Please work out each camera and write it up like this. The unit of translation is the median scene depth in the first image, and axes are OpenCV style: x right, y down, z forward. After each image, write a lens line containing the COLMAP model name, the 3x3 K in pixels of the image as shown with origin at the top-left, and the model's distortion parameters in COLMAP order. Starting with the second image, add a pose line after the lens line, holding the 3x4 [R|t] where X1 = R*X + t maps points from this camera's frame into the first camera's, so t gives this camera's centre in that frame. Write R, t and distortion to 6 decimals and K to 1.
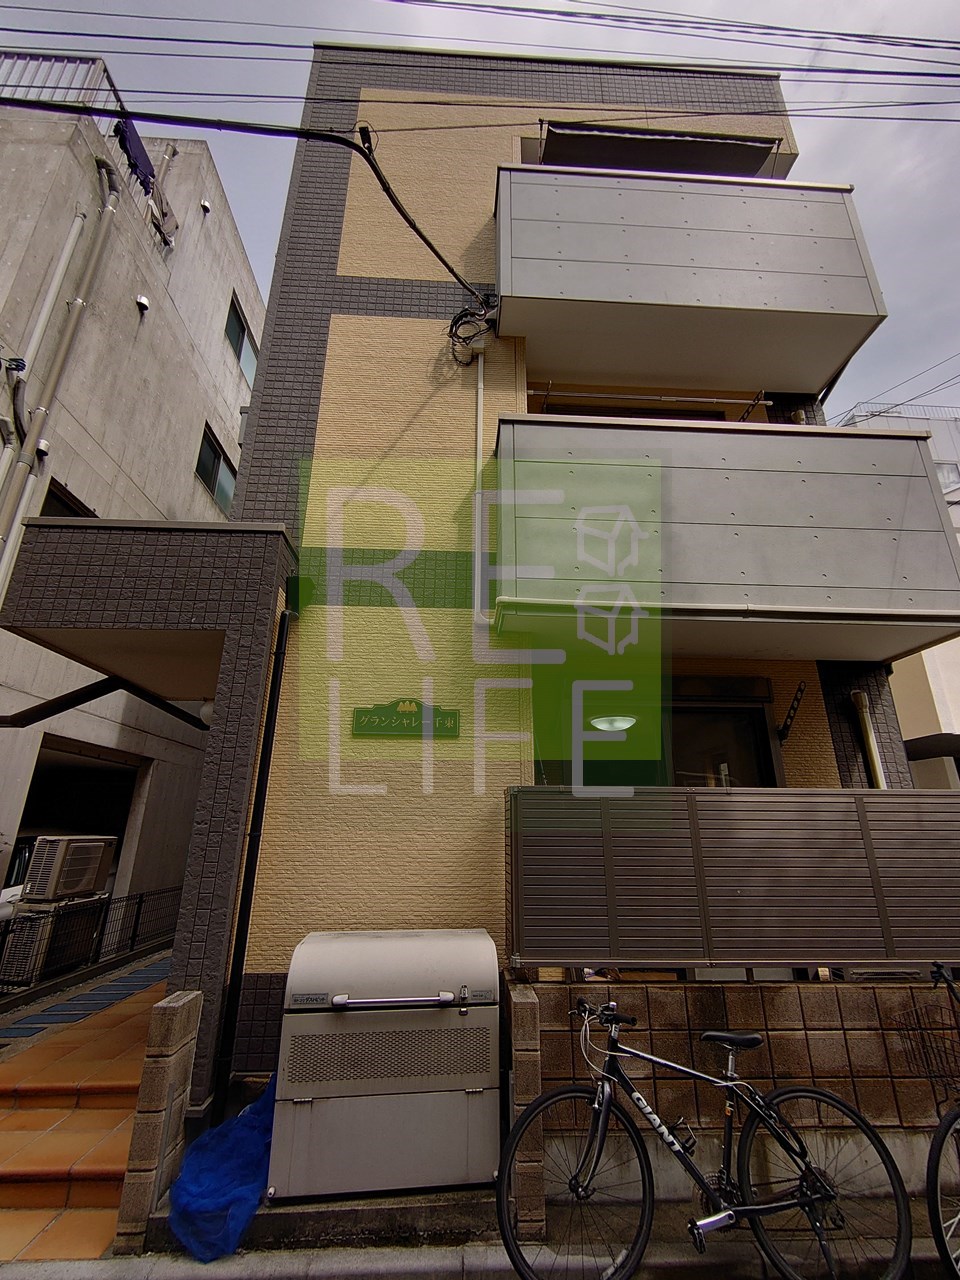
lens RADIAL K [[534.0, 0, 482.4], [0, 534.0, 642.6], [0, 0, 1]] dist [-0.017863, 0.000347]
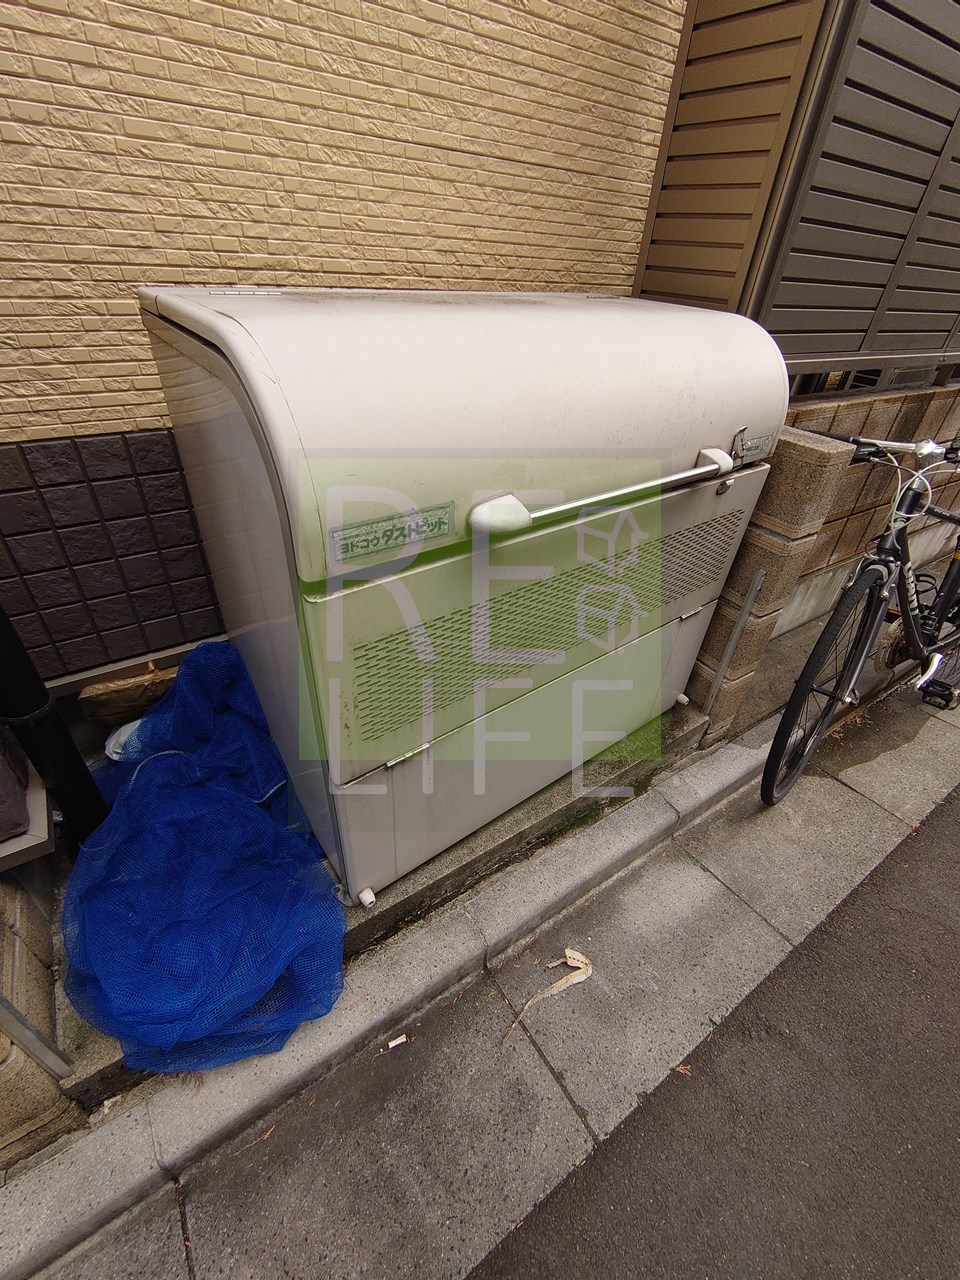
lens RADIAL K [[534.0, 0, 484.6], [0, 534.0, 640.6], [0, 0, 1]] dist [-0.017863, 0.000347]
pose [[0.861005, -0.258081, 0.438251, -0.319669], [-0.228551, 0.573447, 0.786717, 0.385932], [-0.454350, -0.777530, 0.434756, 0.646200]]
